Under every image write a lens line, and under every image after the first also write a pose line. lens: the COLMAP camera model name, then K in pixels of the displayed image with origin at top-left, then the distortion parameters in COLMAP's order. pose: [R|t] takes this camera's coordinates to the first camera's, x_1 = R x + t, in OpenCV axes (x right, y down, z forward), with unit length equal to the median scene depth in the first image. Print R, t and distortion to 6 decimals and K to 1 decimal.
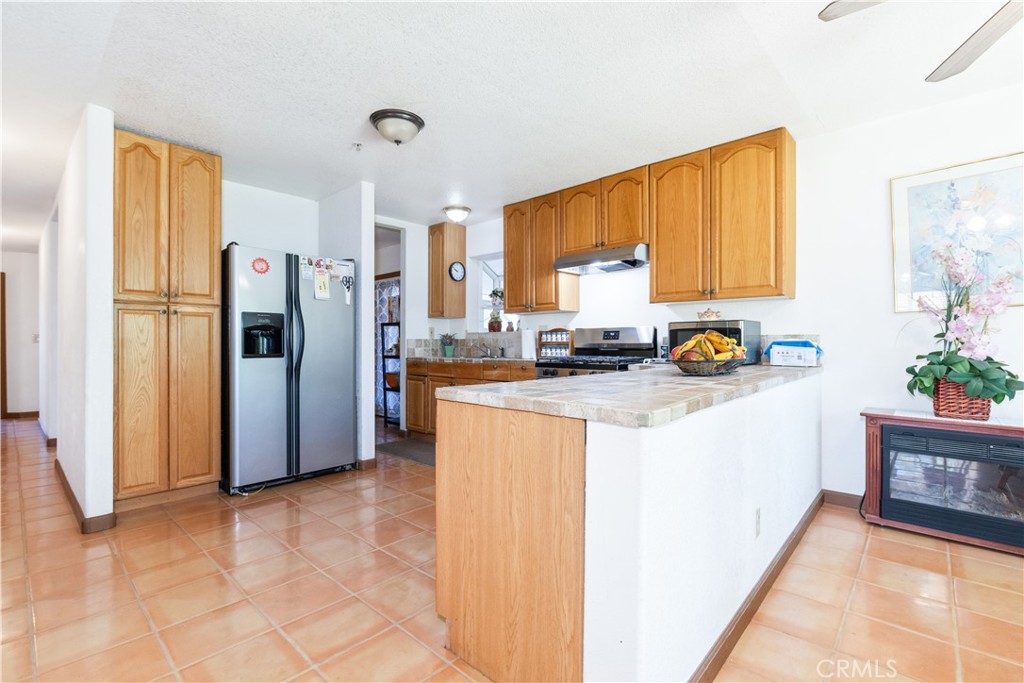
lens RADIAL K [[465.3, 0, 509.0], [0, 465.3, 343.0], [0, 0, 1]] dist [-0.003356, 0.000811]
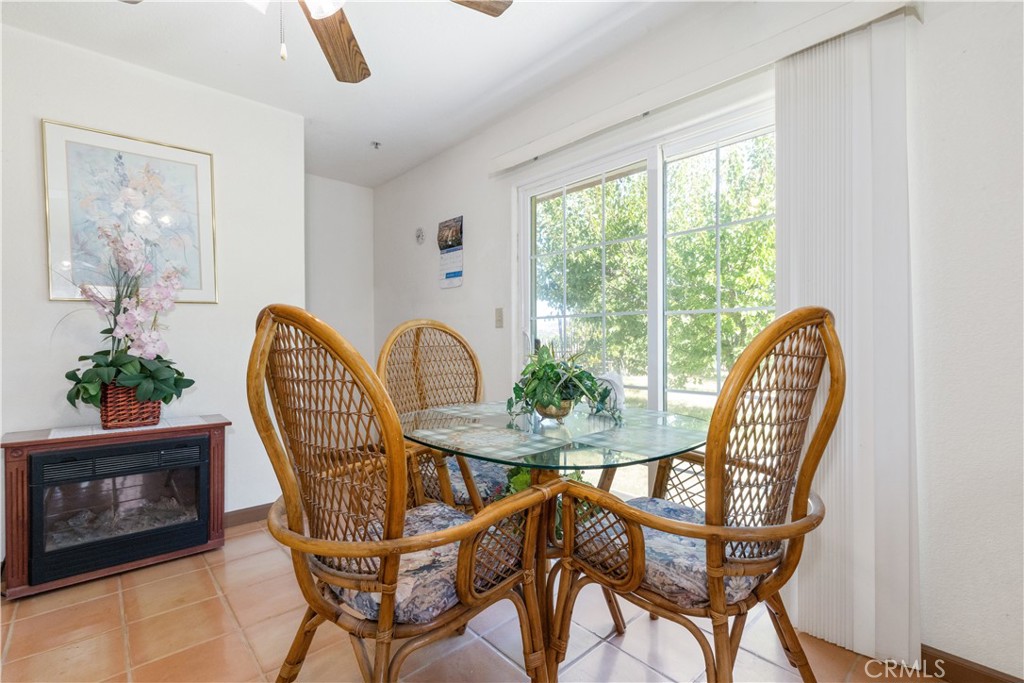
lens RADIAL K [[465.3, 0, 502.2], [0, 465.3, 342.4], [0, 0, 1]] dist [-0.003356, 0.000811]
pose [[0.116954, -0.007385, 0.993110, 0.175843], [0.003413, 0.999969, 0.007034, 0.000038], [-0.993132, 0.002566, 0.116975, 0.190736]]
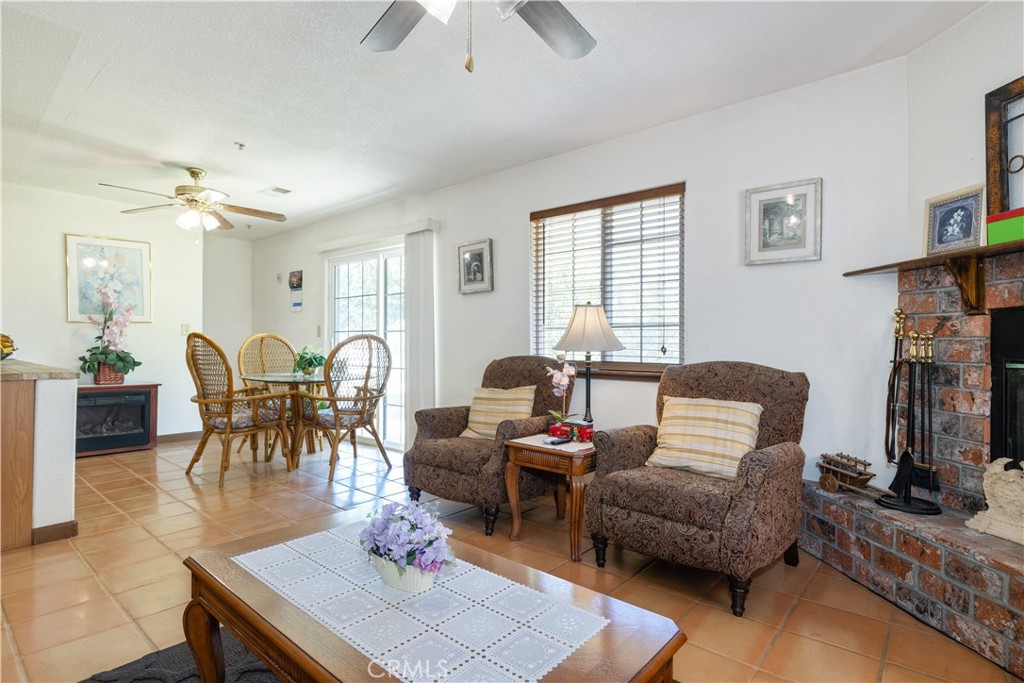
lens RADIAL K [[518.7, 0, 512.1], [0, 518.7, 343.0], [0, 0, 1]] dist [-0.001944, 0.000738]
pose [[-0.025475, 0.001683, 0.999674, -0.964600], [-0.004164, 0.999990, -0.001790, 0.000788], [-0.999667, -0.004208, -0.025468, -0.446624]]
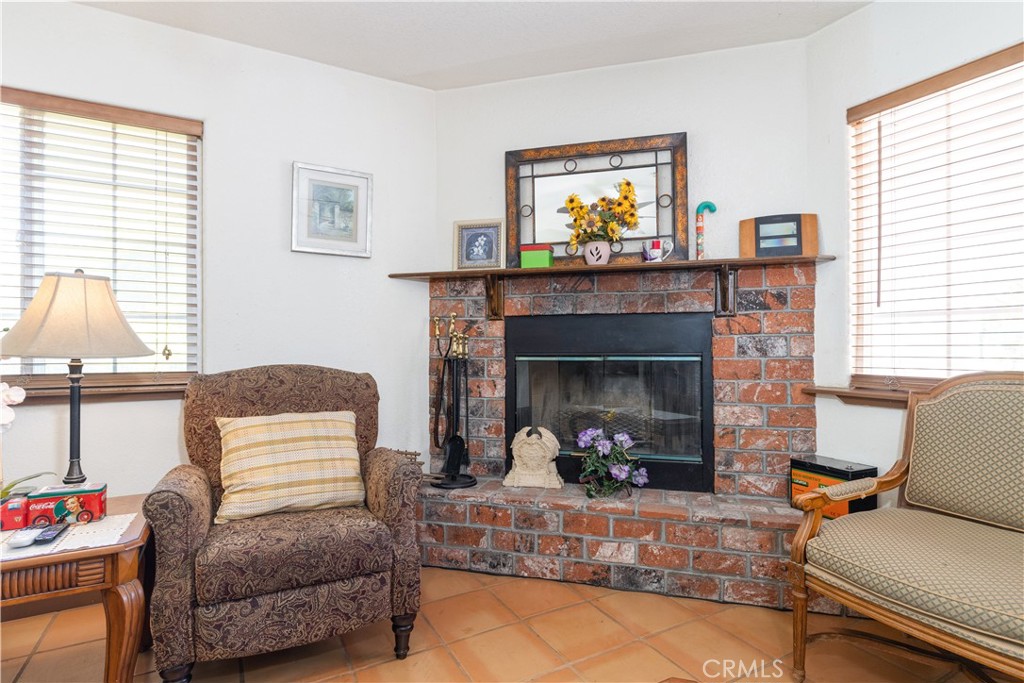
lens RADIAL K [[518.7, 0, 510.2], [0, 518.7, 343.2], [0, 0, 1]] dist [-0.001944, 0.000738]
pose [[-0.944228, 0.001360, 0.329289, -0.572606], [0.000954, 0.999999, -0.001393, 0.000364], [-0.329291, -0.001001, -0.944228, -0.231614]]
